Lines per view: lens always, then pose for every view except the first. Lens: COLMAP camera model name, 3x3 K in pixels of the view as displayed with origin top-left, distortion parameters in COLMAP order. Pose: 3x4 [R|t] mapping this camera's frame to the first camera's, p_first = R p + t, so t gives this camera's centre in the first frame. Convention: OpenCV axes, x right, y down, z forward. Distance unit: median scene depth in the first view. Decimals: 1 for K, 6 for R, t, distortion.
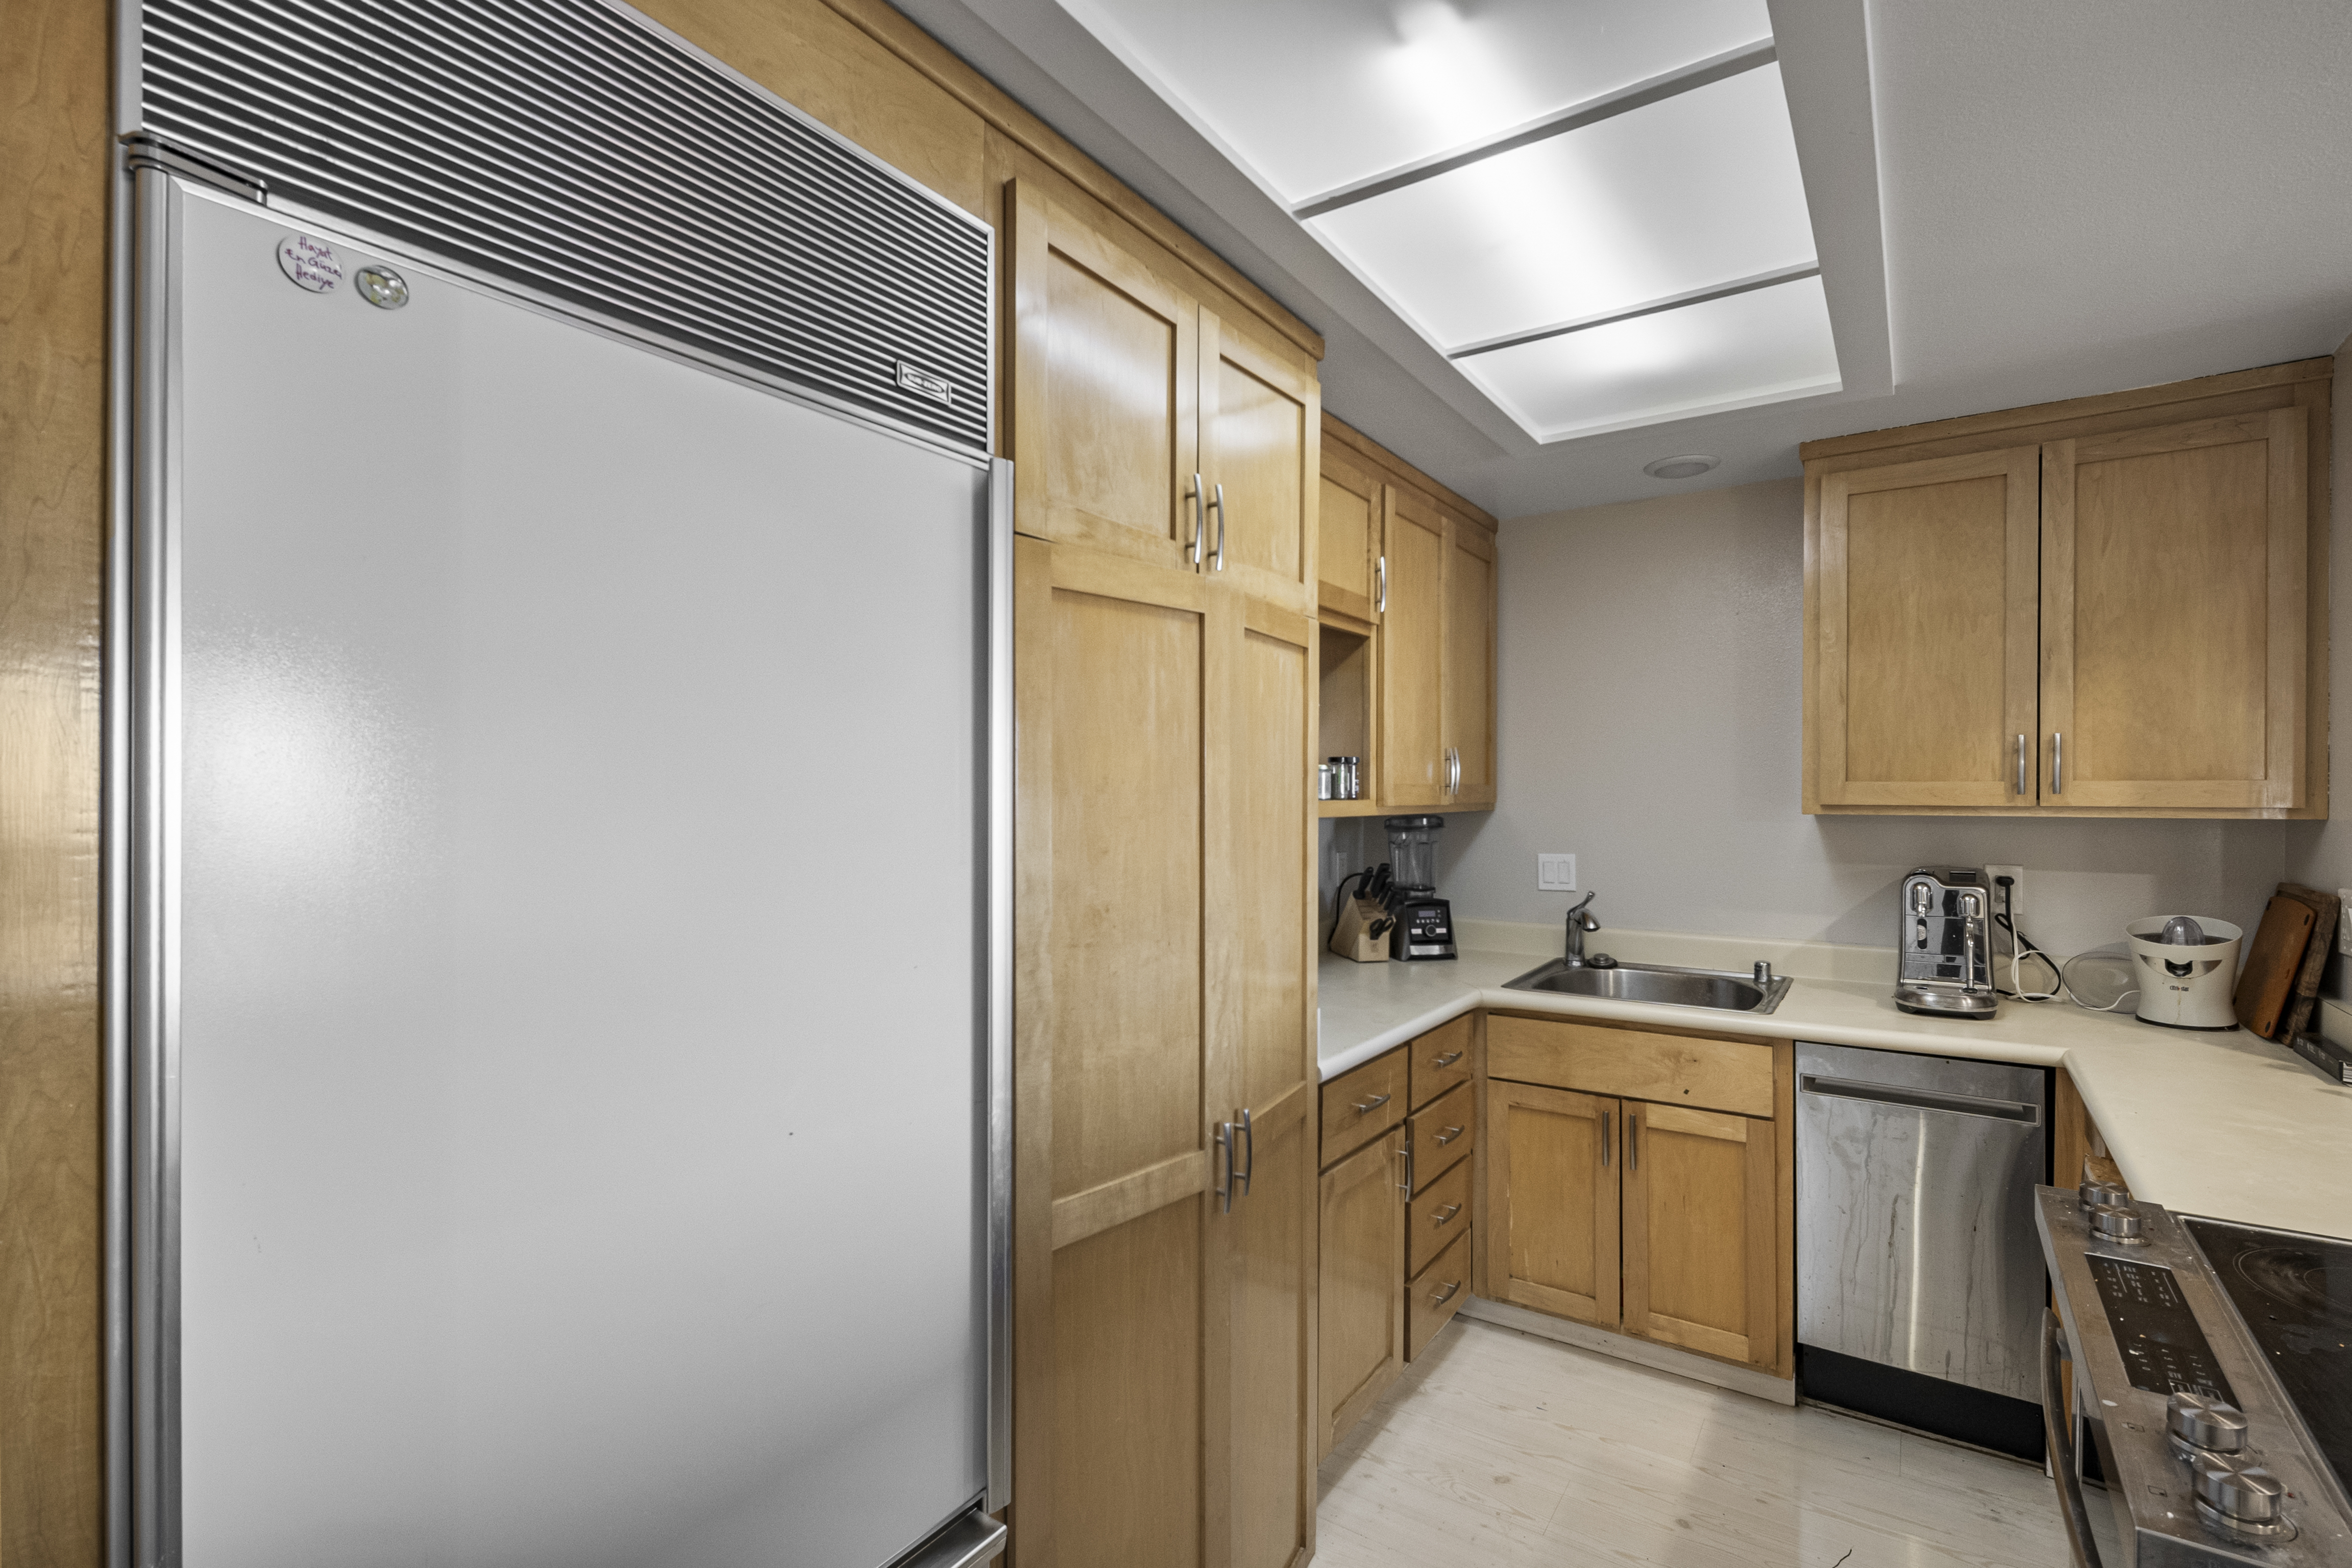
lens RADIAL K [[1042.7, 0, 1190.9], [0, 1042.7, 787.1], [0, 0, 1]] dist [0.012161, -0.007032]
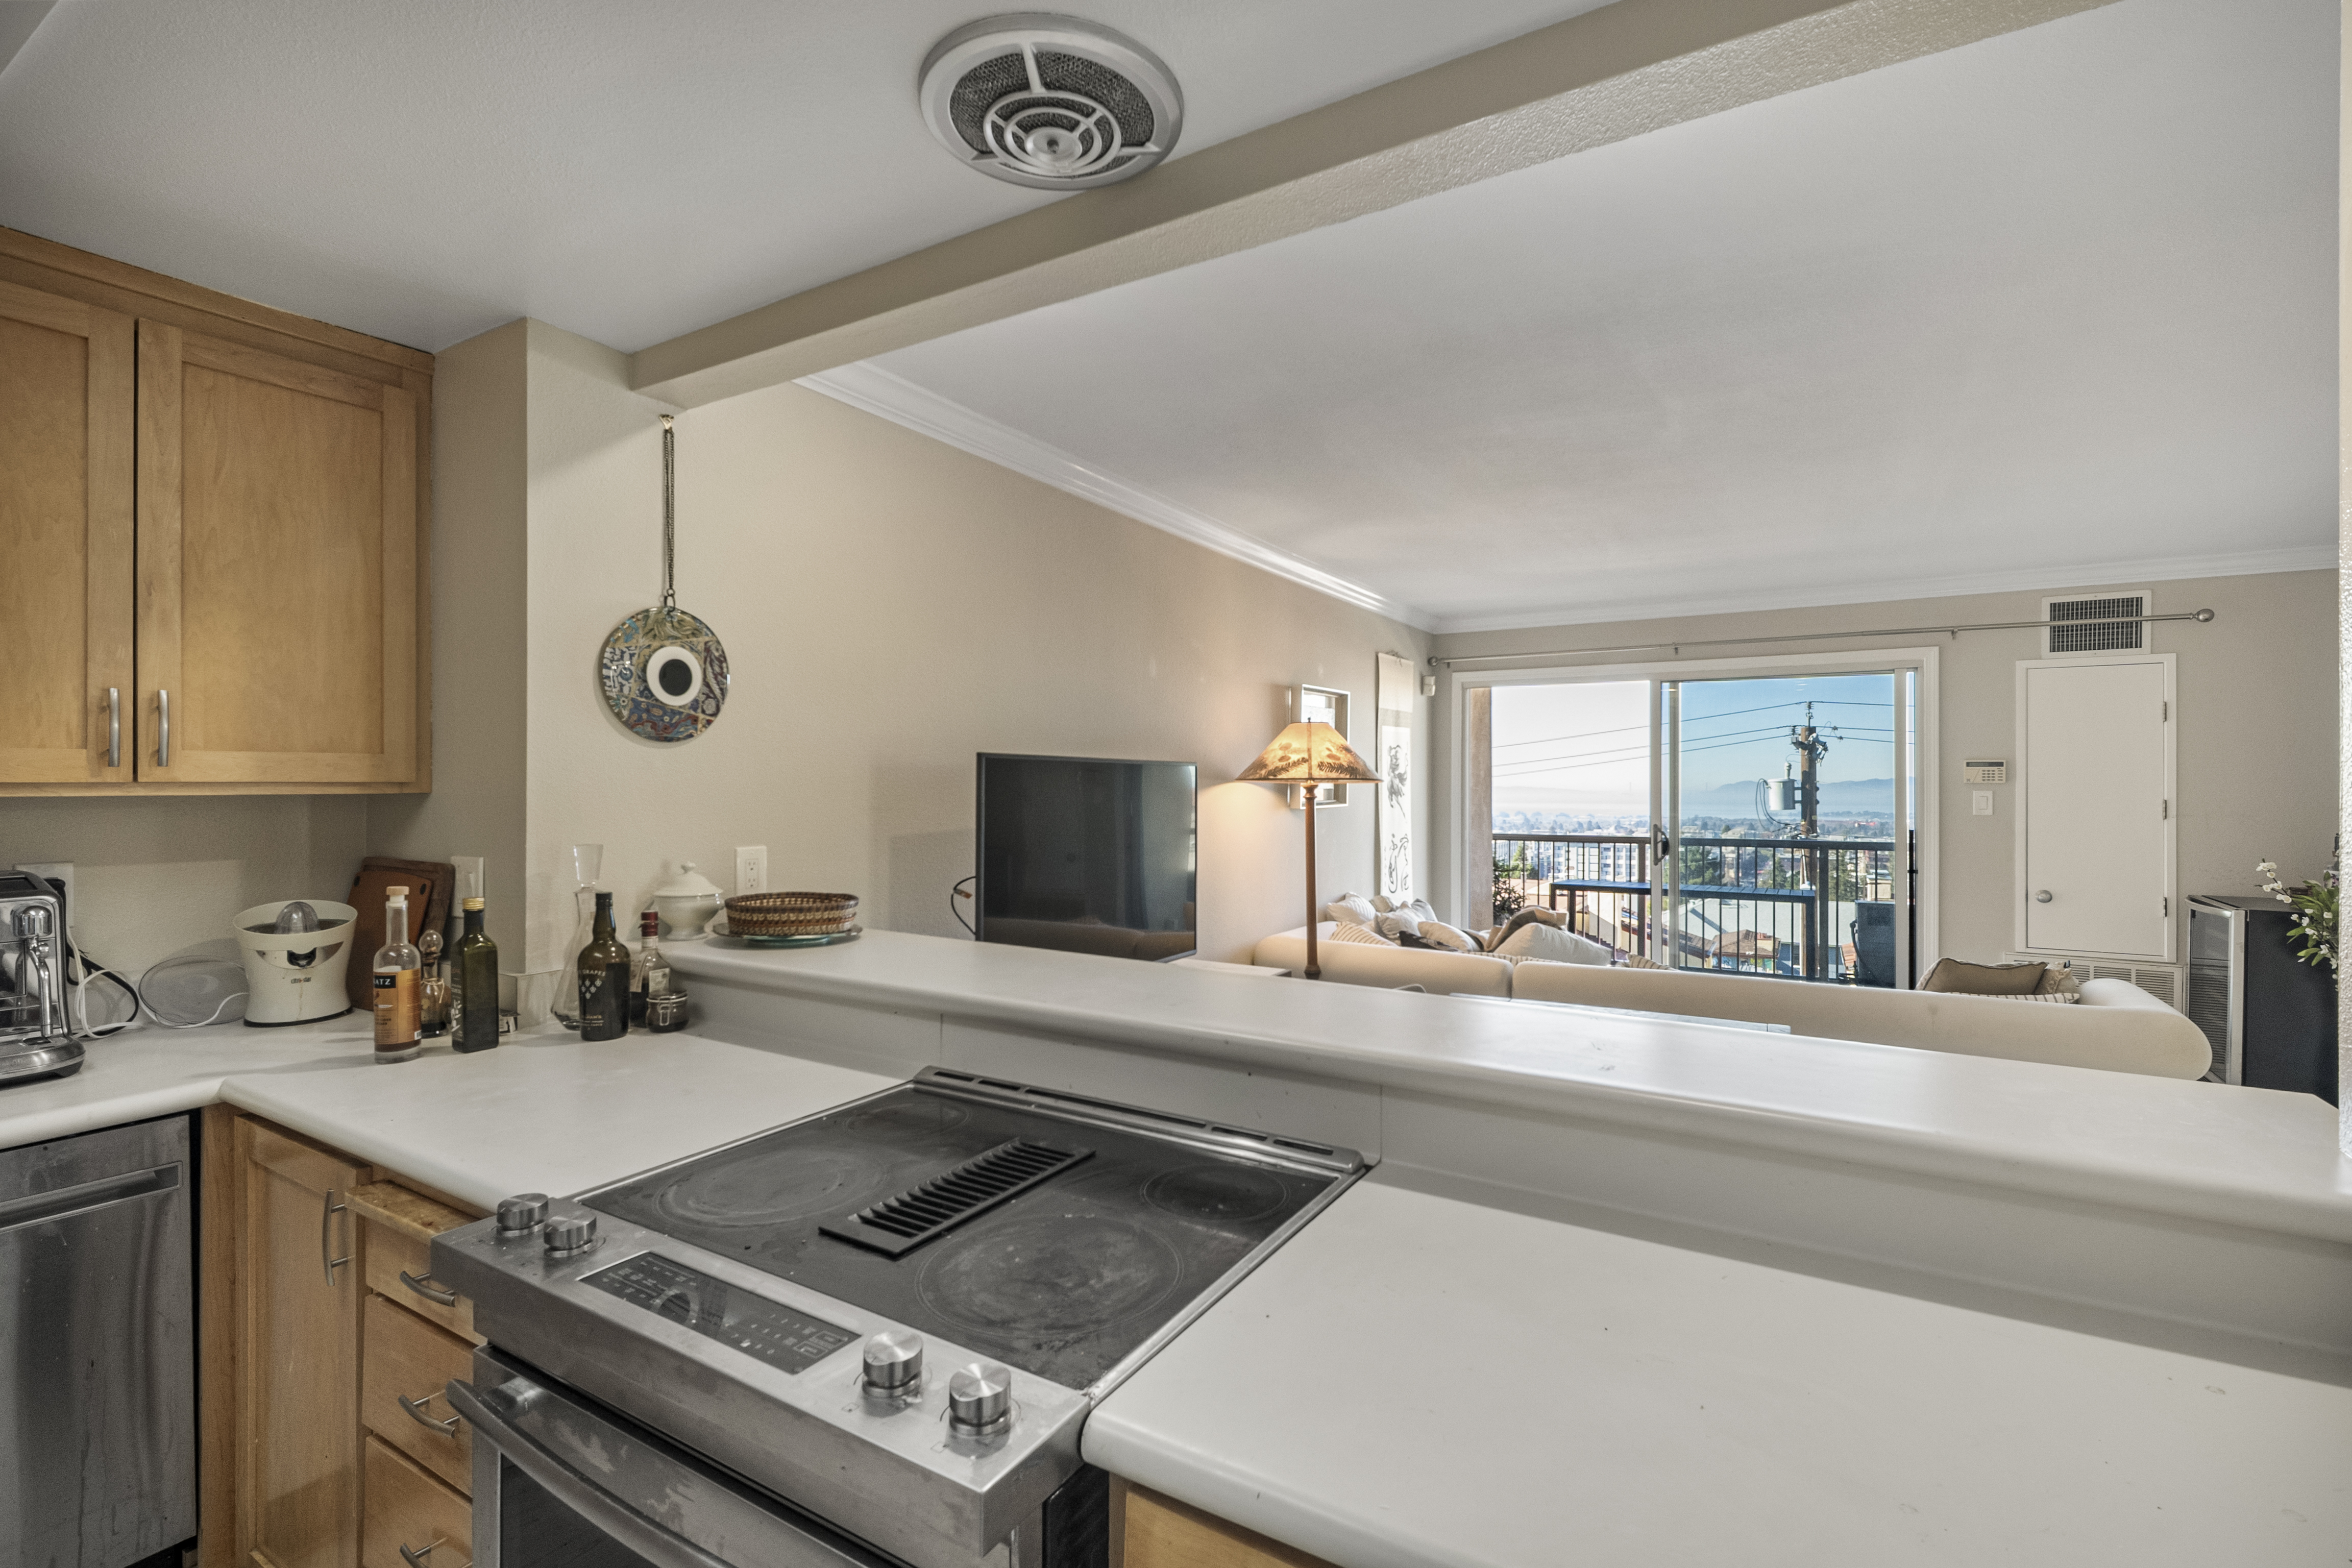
lens RADIAL K [[1051.2, 0, 1206.7], [0, 1051.2, 780.9], [0, 0, 1]] dist [0.012671, -0.007160]
pose [[-0.060014, -0.001175, 0.998197, -0.022462], [-0.001777, 0.999998, 0.001070, 0.015261], [-0.998196, -0.001709, -0.060016, 0.255674]]
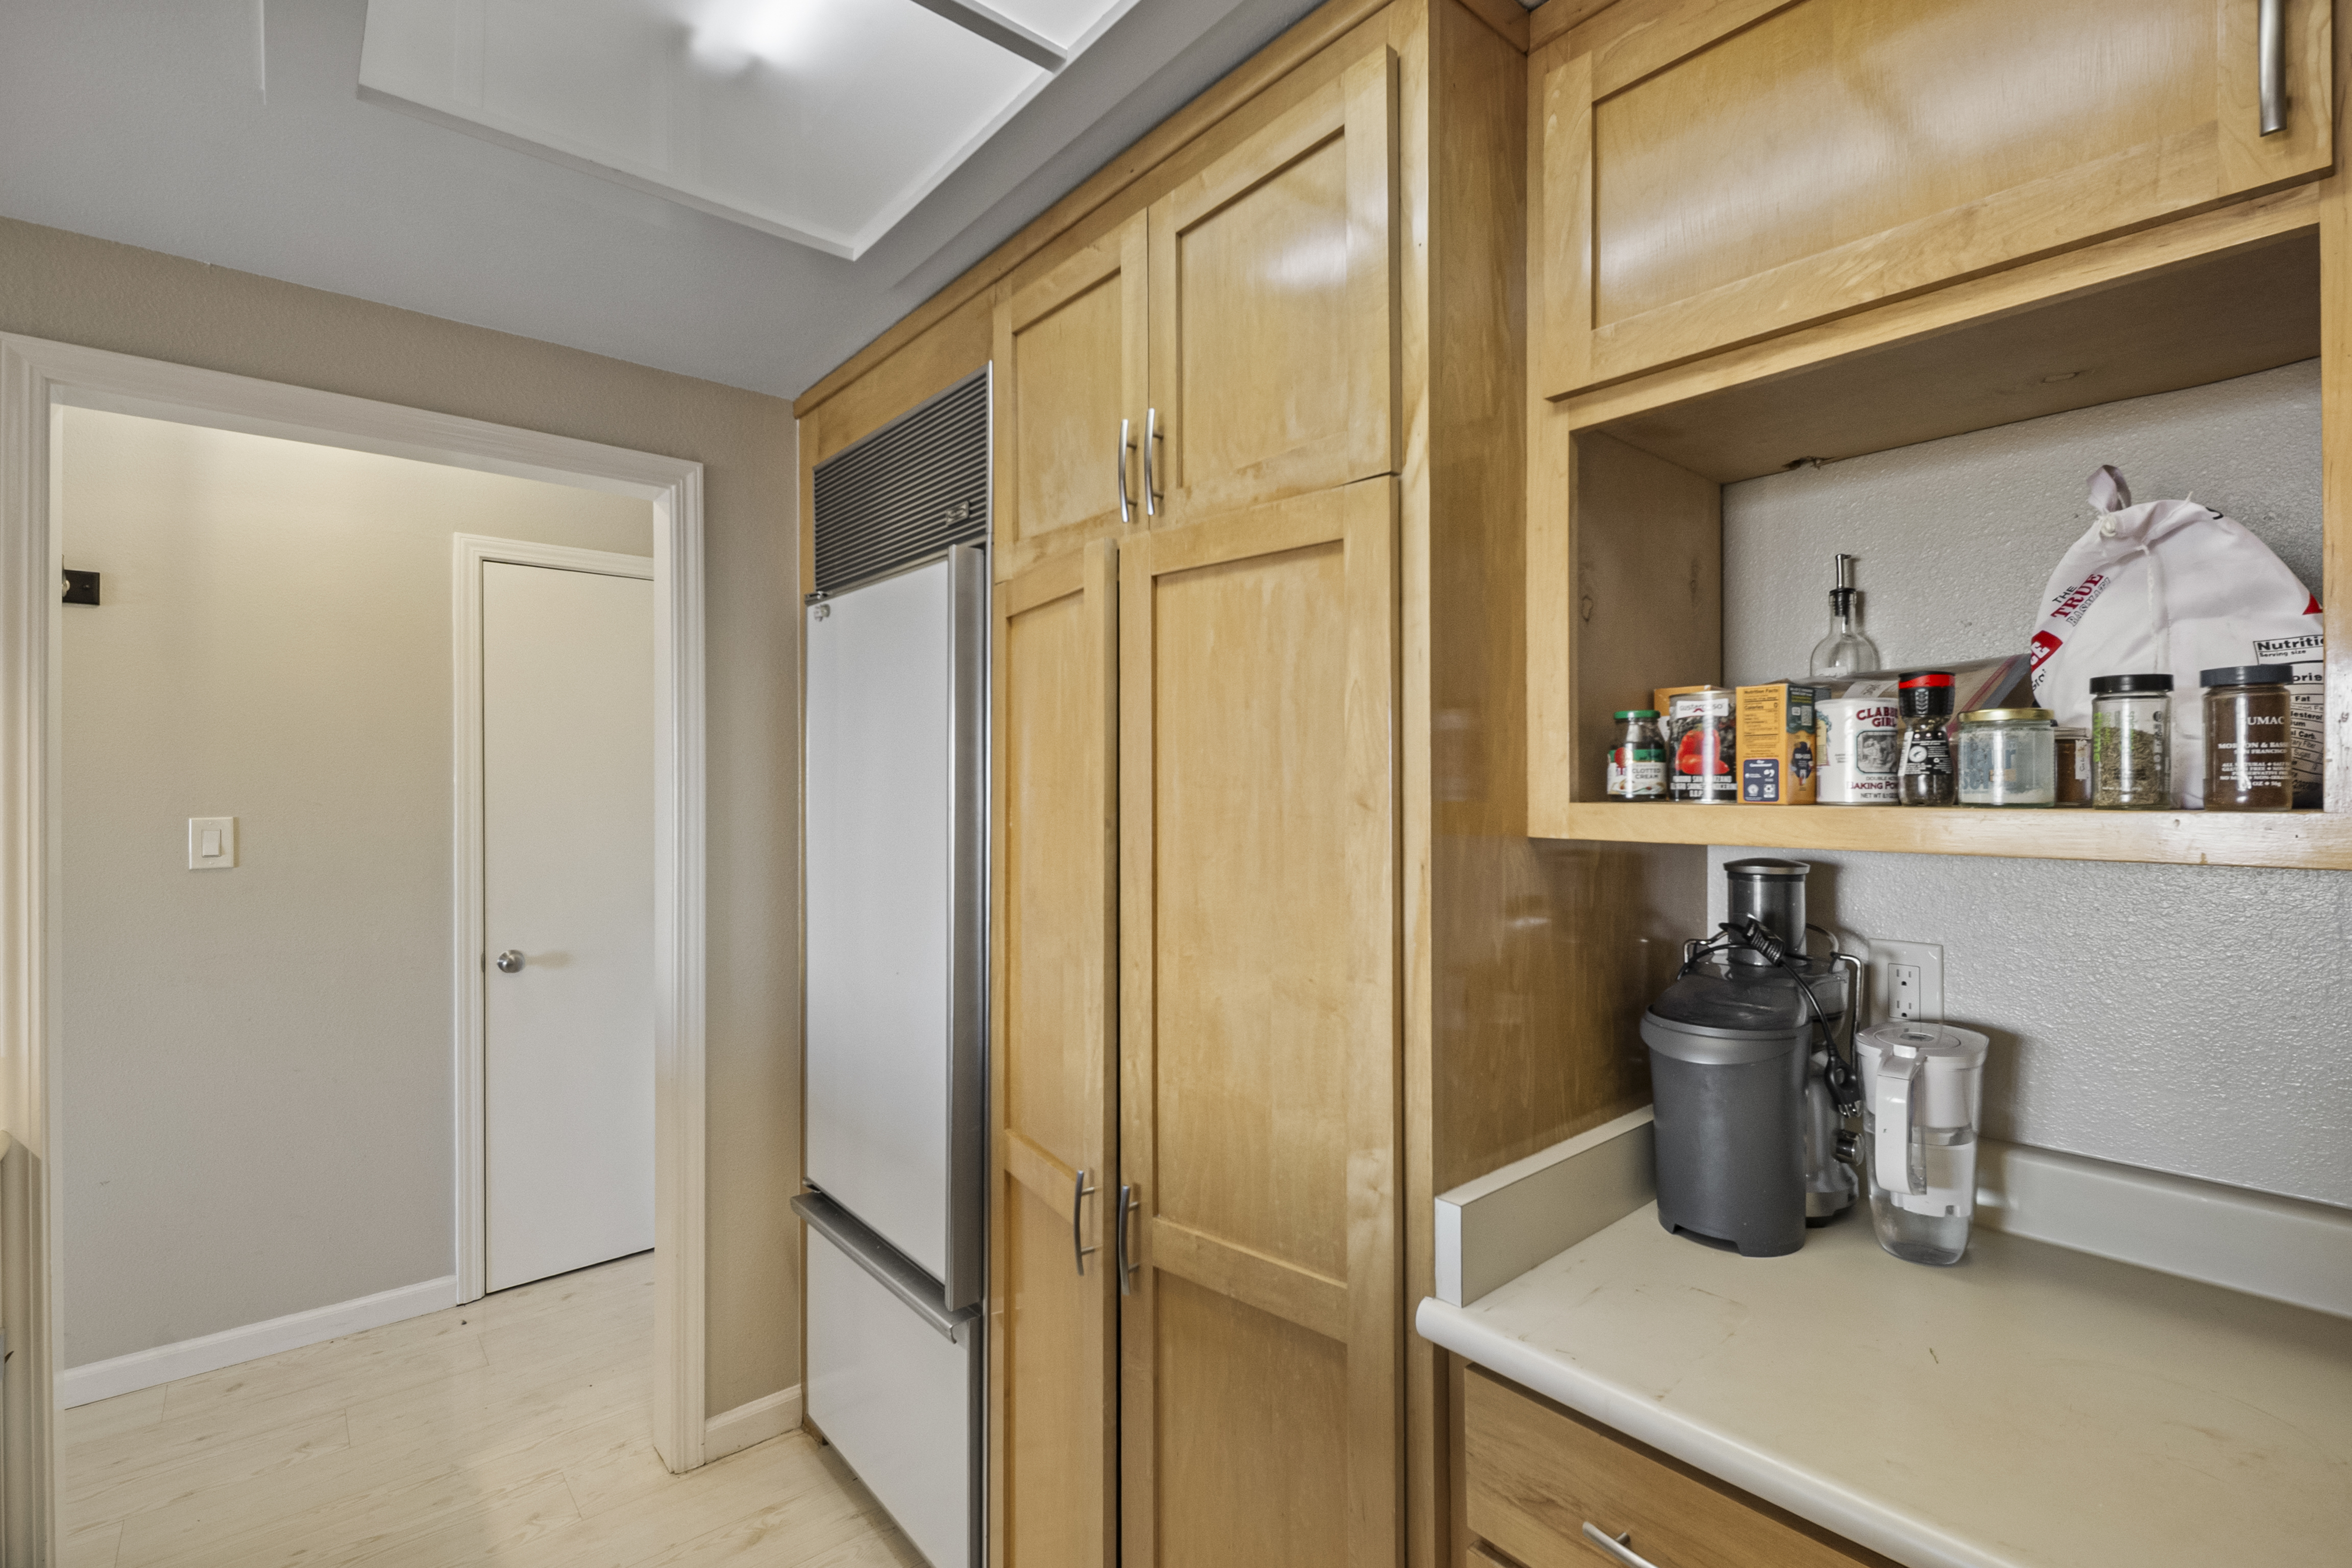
lens RADIAL K [[1051.2, 0, 1200.1], [0, 1051.2, 782.5], [0, 0, 1]] dist [0.012671, -0.007160]
pose [[-0.241526, -0.008123, -0.970360, 0.602691], [0.004614, 0.999944, -0.009519, 0.007407], [0.970383, -0.006776, -0.241475, 0.915123]]
